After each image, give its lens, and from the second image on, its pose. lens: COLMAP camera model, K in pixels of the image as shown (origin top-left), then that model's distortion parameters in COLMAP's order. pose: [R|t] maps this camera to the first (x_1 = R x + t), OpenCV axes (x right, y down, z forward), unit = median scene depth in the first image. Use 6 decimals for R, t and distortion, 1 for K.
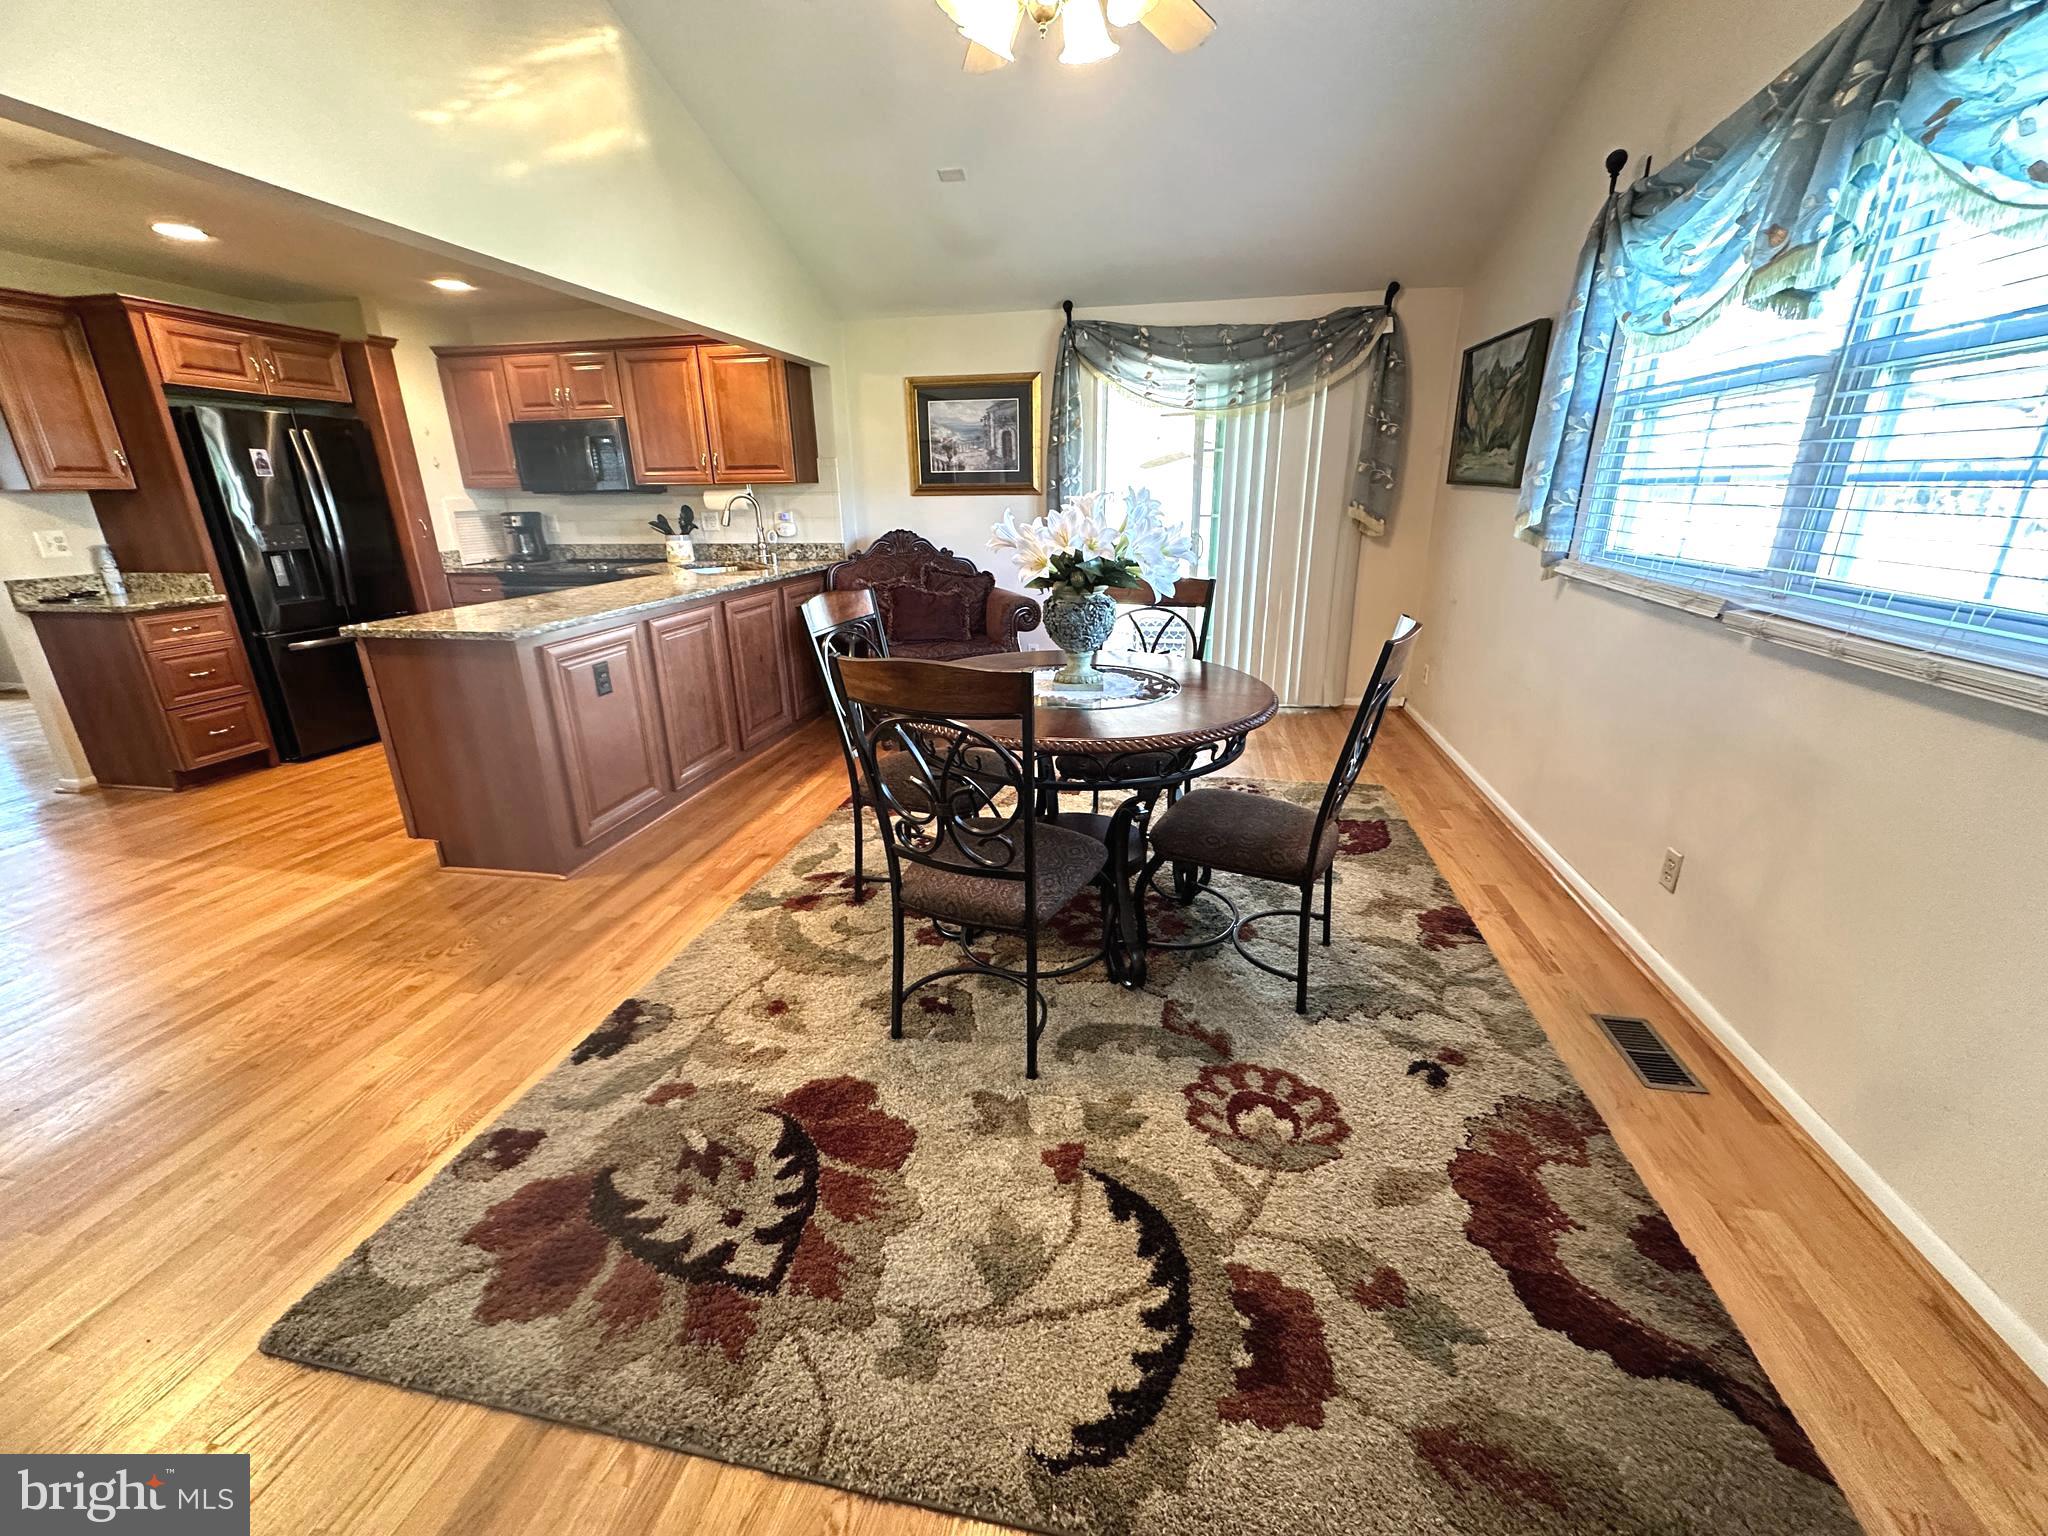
lens RADIAL K [[814.4, 0, 1023.8], [0, 814.4, 769.9], [0, 0, 1]] dist [-0.003497, 0.000663]
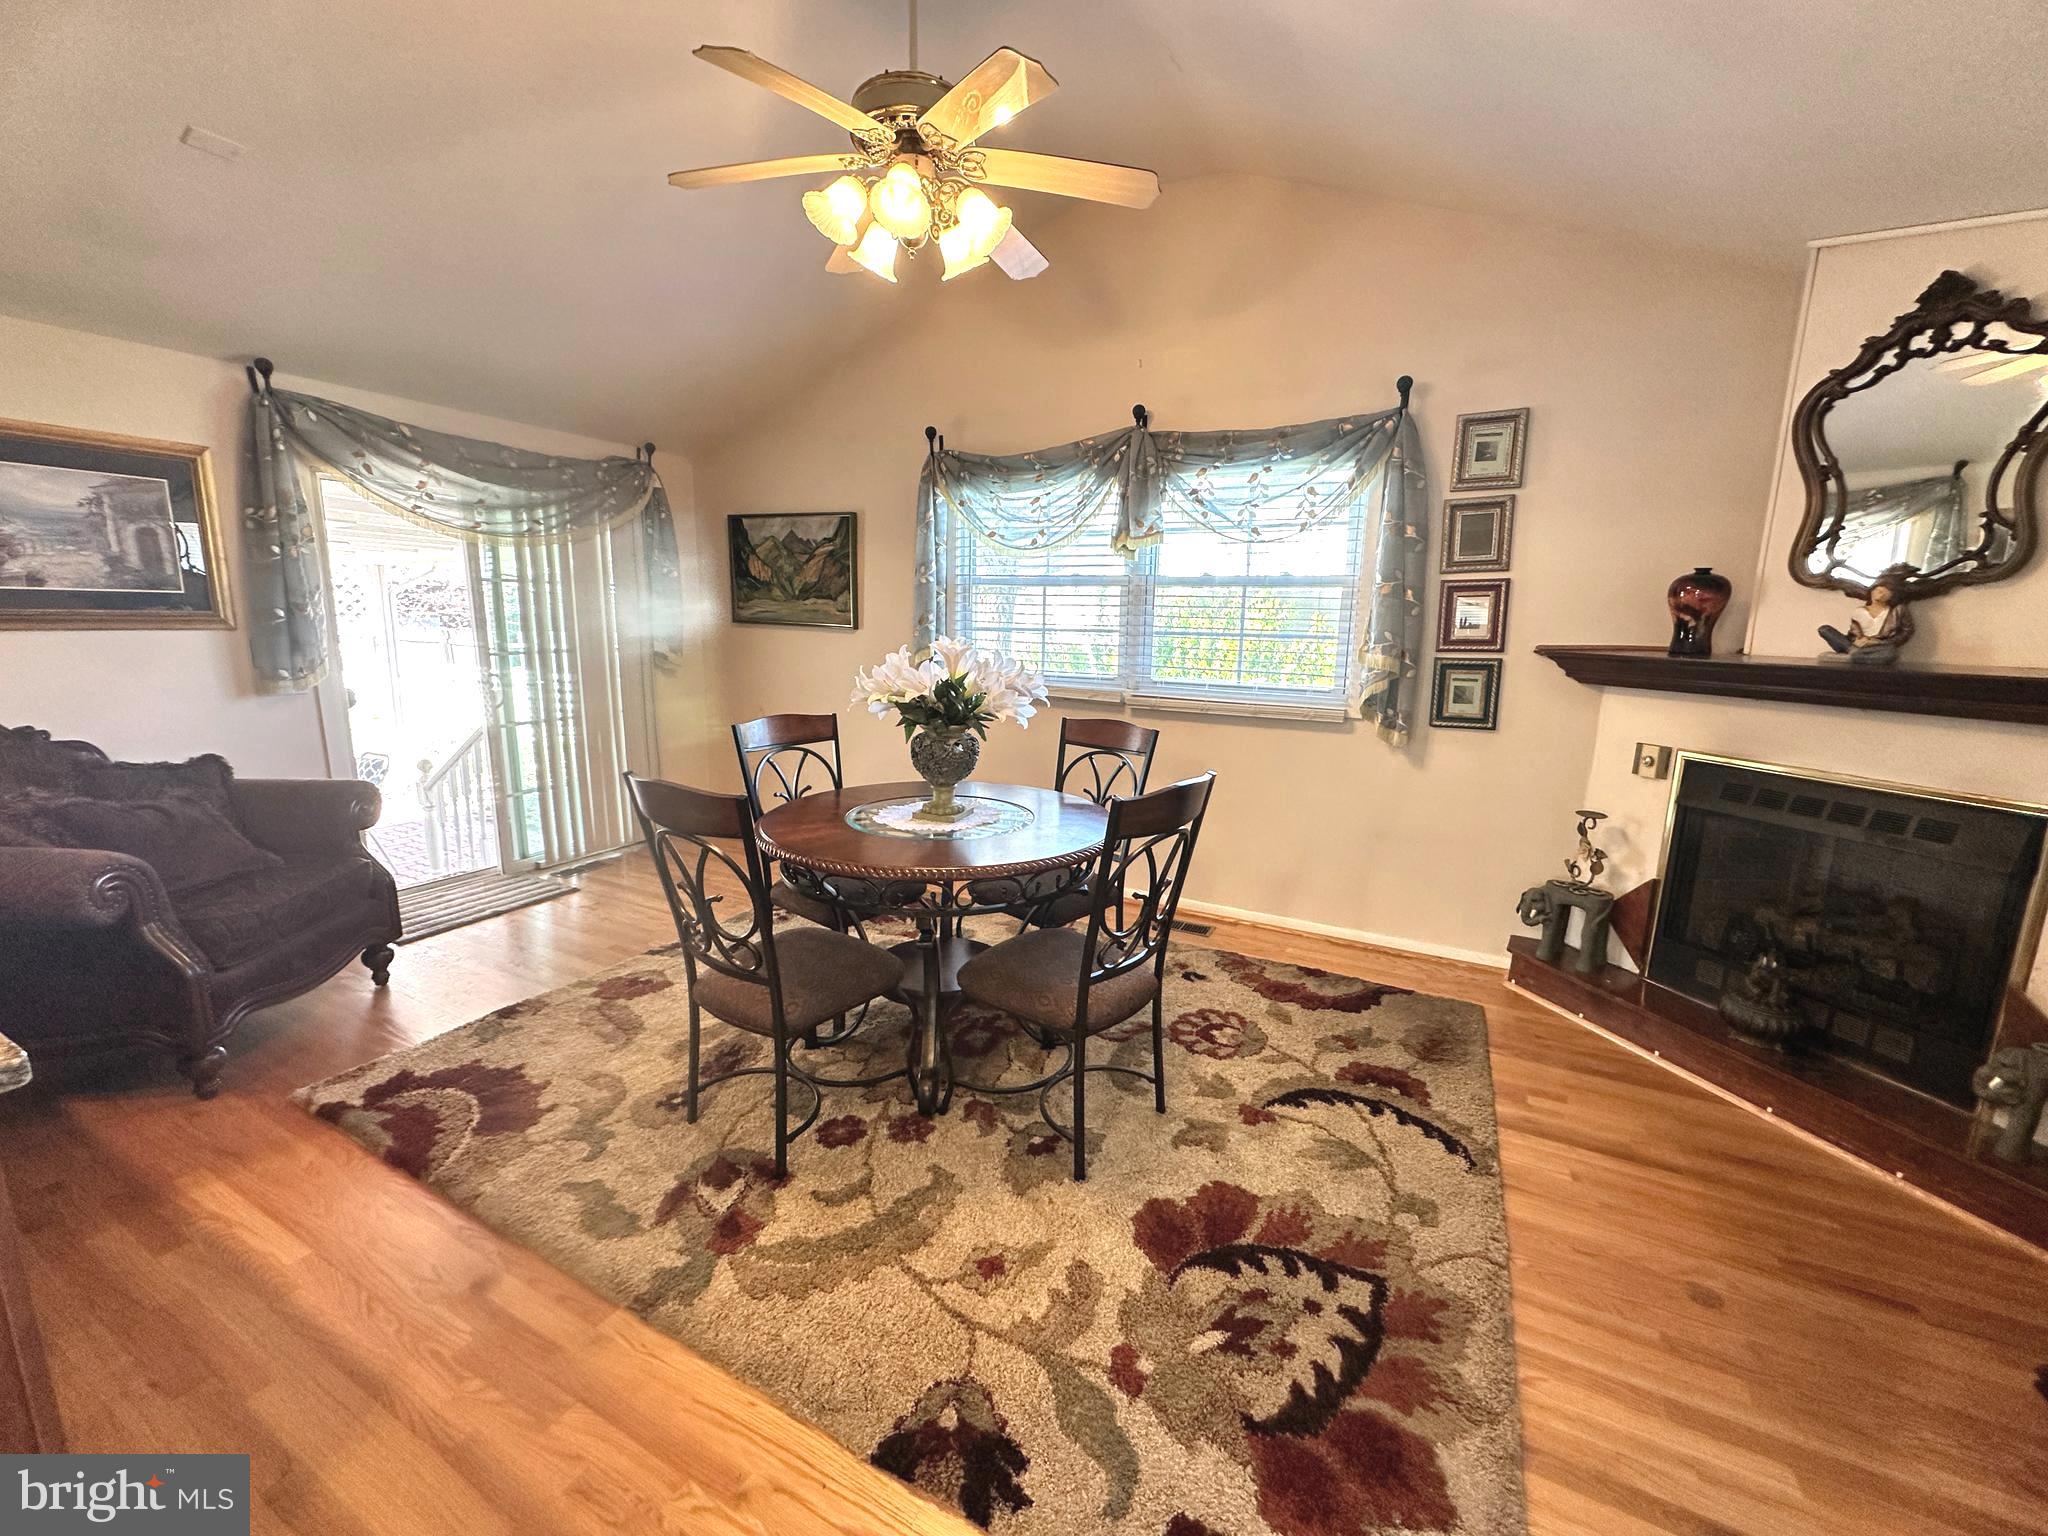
lens RADIAL K [[814.4, 0, 1027.5], [0, 814.4, 768.7], [0, 0, 1]] dist [-0.003497, 0.000663]
pose [[0.285553, -0.162264, 0.944526, -1.150836], [0.292712, 0.953234, 0.075266, -0.269573], [-0.912567, 0.254981, 0.319696, 0.689258]]
